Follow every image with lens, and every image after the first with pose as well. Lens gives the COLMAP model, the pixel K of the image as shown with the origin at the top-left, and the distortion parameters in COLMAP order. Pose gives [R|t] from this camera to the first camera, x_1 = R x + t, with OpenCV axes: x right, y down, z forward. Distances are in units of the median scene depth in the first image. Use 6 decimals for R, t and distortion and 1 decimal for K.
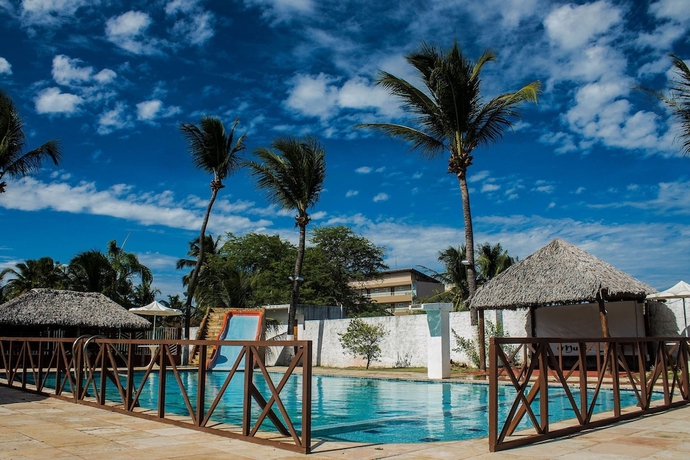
lens RADIAL K [[670.1, 0, 345.8], [0, 670.1, 252.4], [0, 0, 1]] dist [-0.052632, 0.015002]
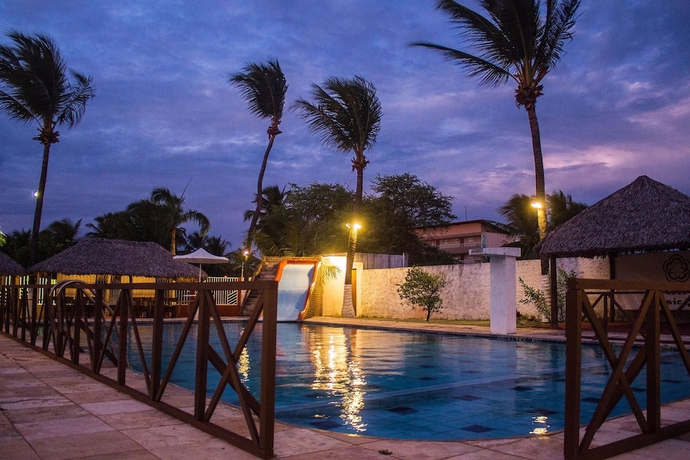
lens RADIAL K [[618.3, 0, 346.4], [0, 618.3, 254.3], [0, 0, 1]] dist [-0.054304, 0.017077]
pose [[0.992034, -0.001811, -0.125957, 0.025584], [0.010543, 0.997582, 0.068693, 0.018545], [0.125528, -0.069473, 0.989655, 0.122621]]
